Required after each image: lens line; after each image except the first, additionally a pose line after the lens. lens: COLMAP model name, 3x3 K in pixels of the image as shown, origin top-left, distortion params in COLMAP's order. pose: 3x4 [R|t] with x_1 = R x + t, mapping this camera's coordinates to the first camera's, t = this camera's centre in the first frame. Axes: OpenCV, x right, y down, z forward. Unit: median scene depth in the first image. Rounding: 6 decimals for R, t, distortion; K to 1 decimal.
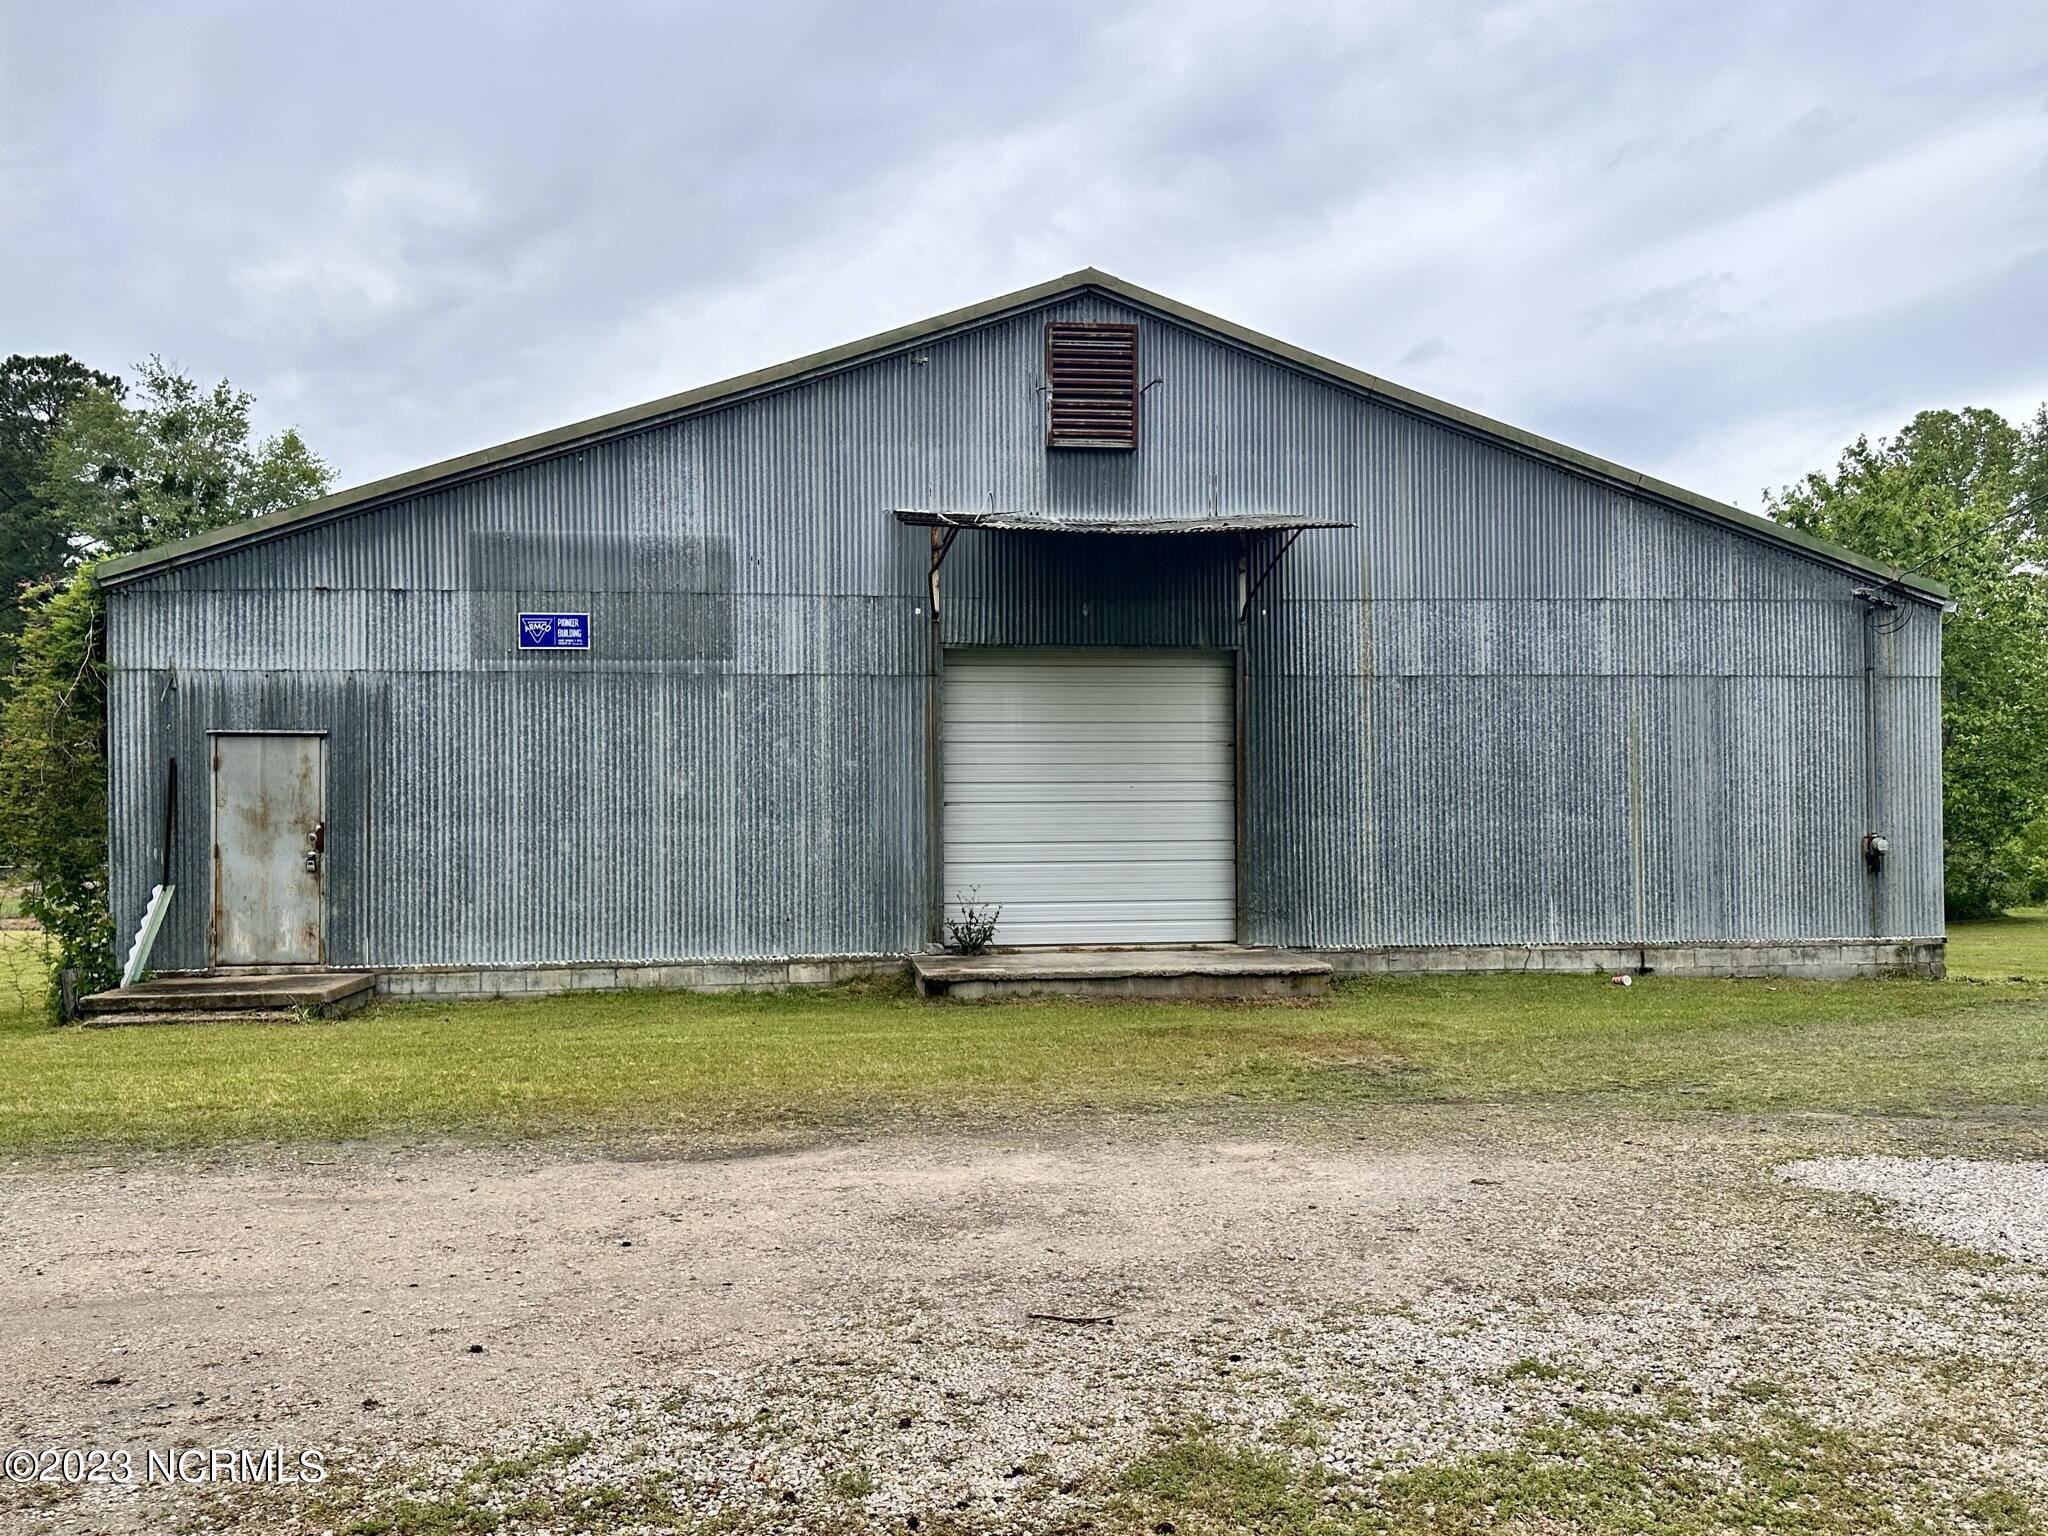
lens RADIAL K [[1641.0, 0, 1059.4], [0, 1641.0, 772.1], [0, 0, 1]] dist [0.118471, -0.185094]
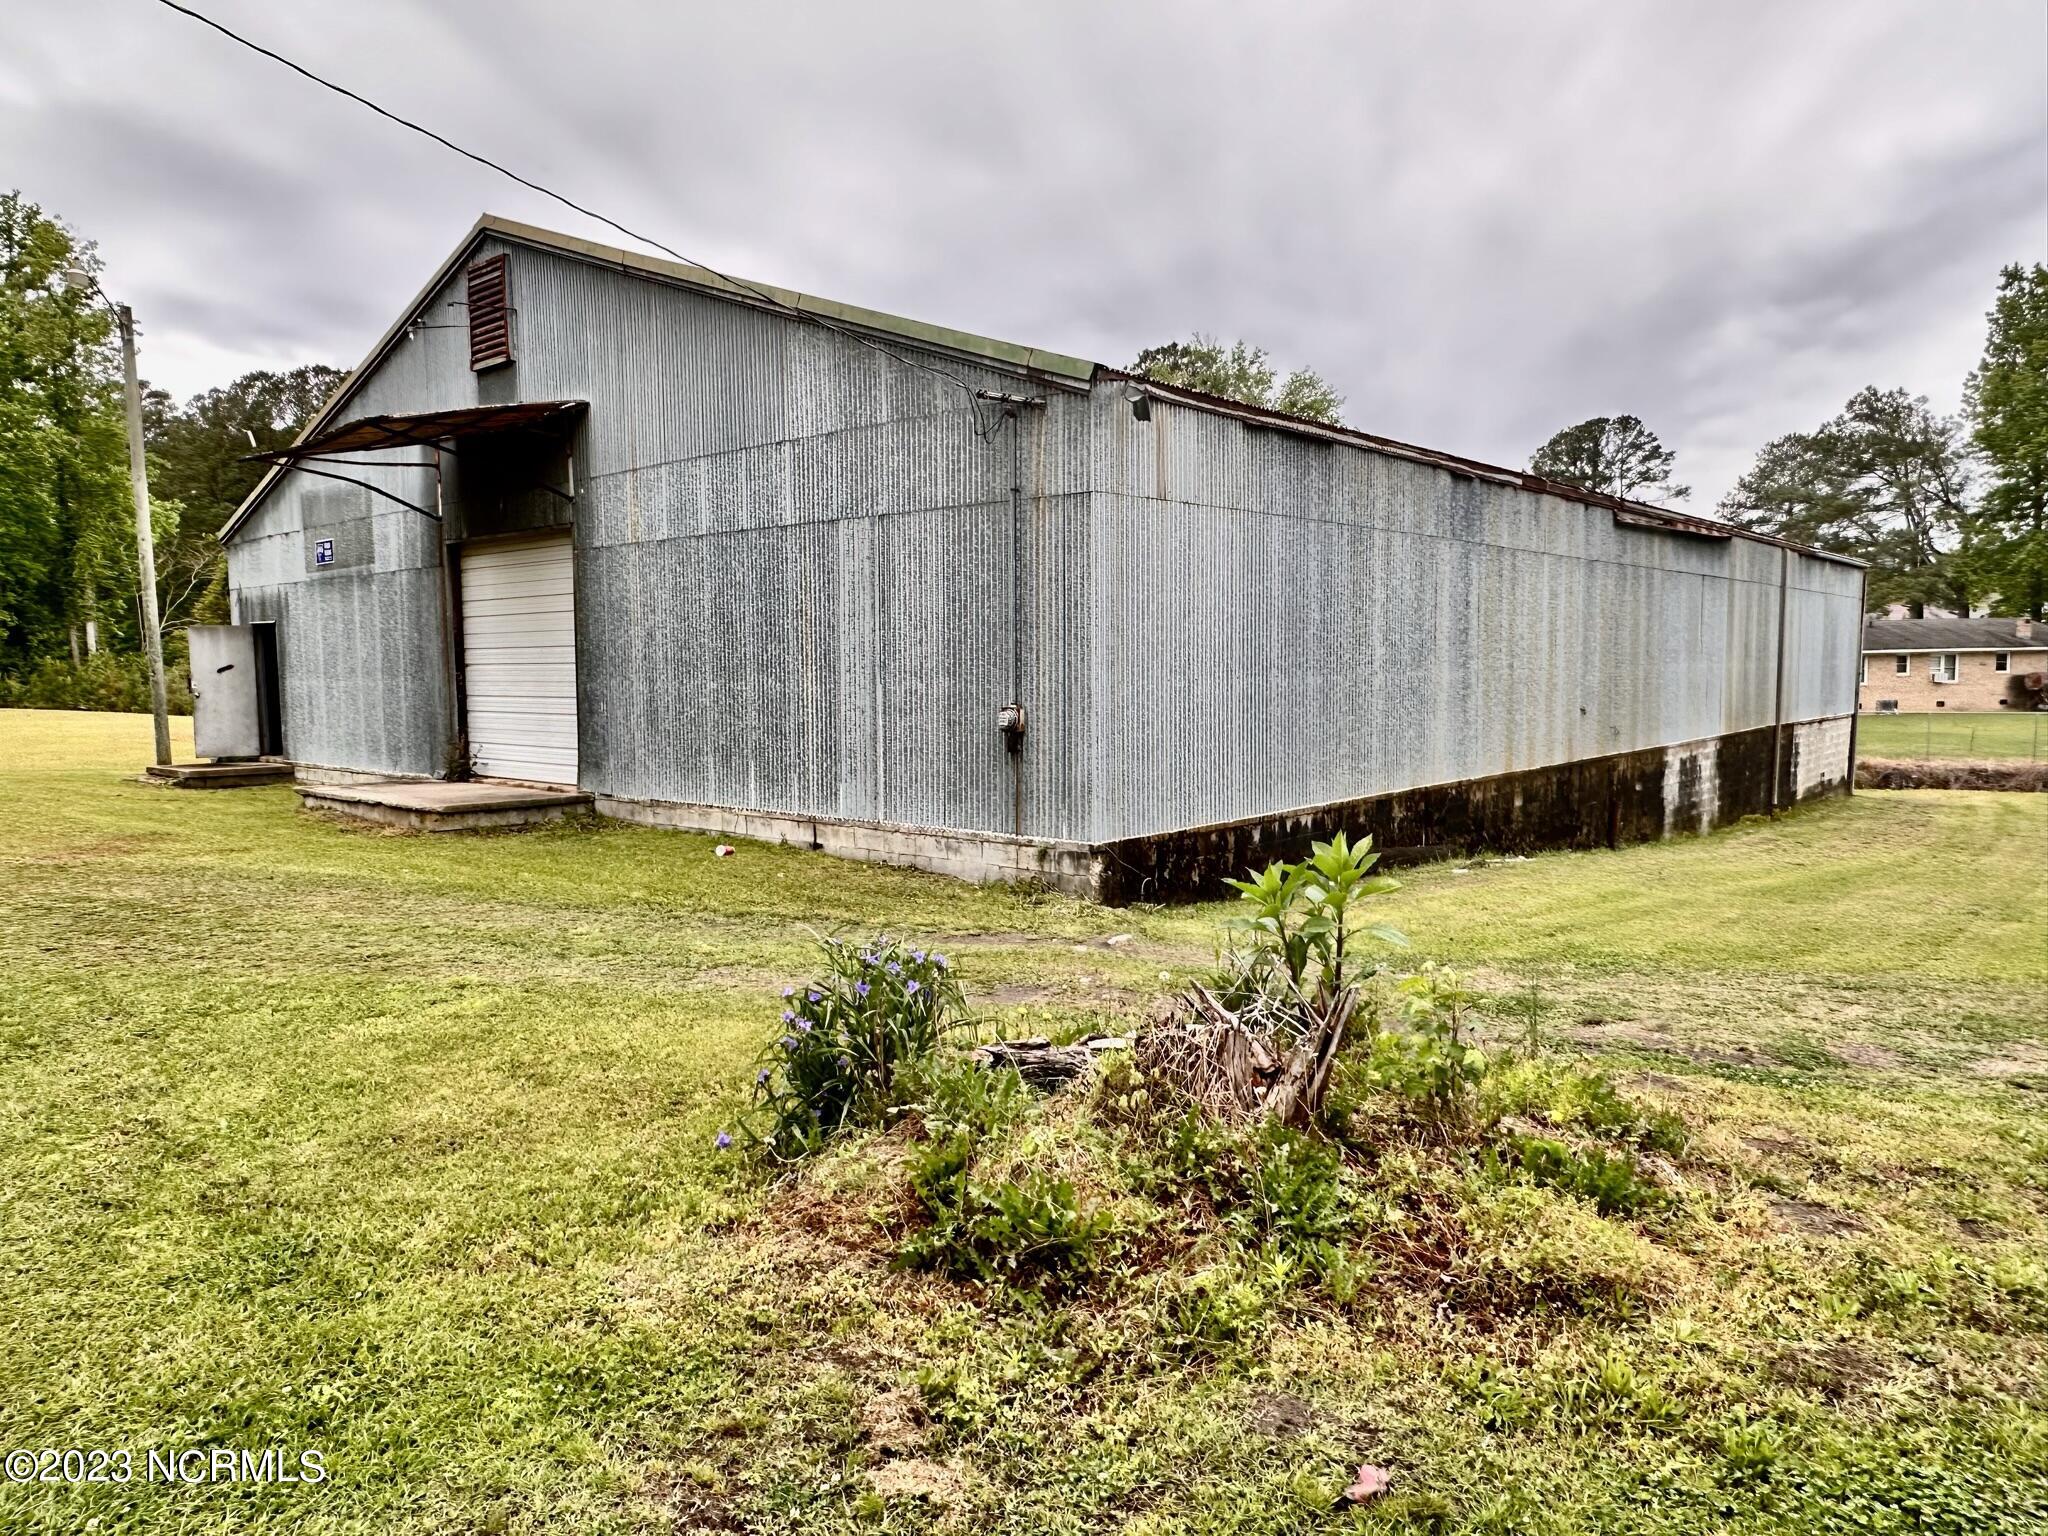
lens RADIAL K [[1349.3, 0, 1023.2], [0, 1349.3, 785.7], [0, 0, 1]] dist [-0.002400, 0.000562]
pose [[0.657255, 0.069021, -0.750501, 1.037194], [0.016976, 0.994189, 0.106300, 0.008364], [0.753477, -0.082607, 0.652264, 0.629534]]
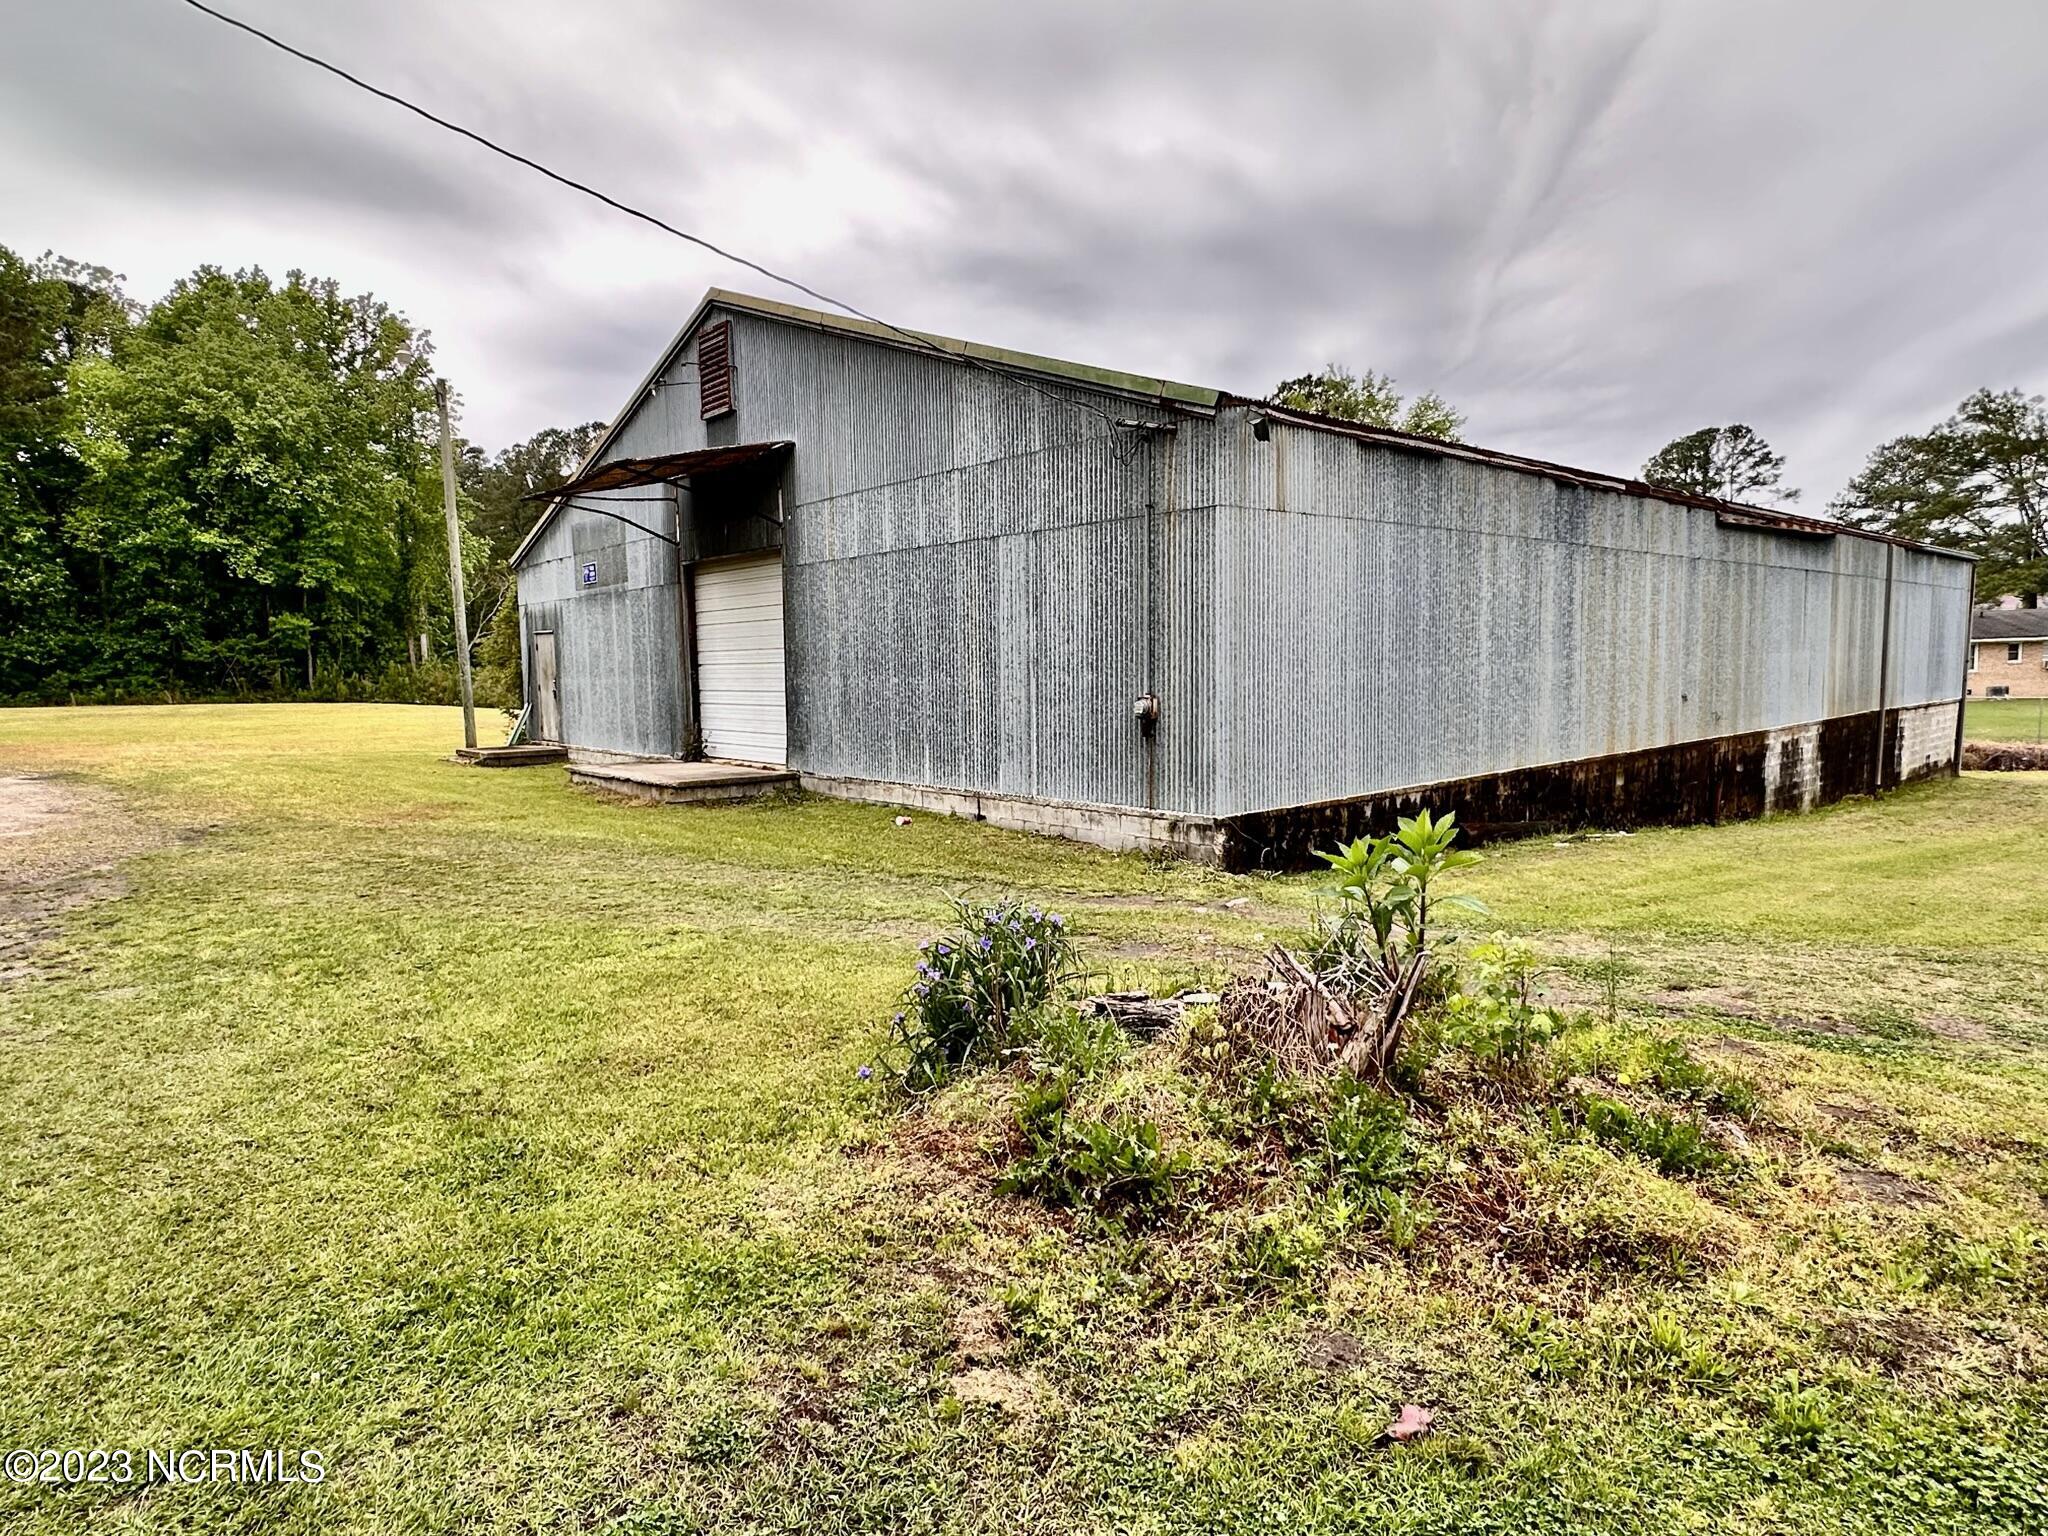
lens RADIAL K [[1159.0, 0, 1024.0], [0, 1159.0, 777.6], [0, 0, 1]] dist [-0.002789, 0.000687]
pose [[0.554205, 0.078916, -0.828631, 1.037543], [0.028639, 0.993098, 0.113734, 0.009276], [0.831887, -0.086763, 0.548120, 0.643887]]
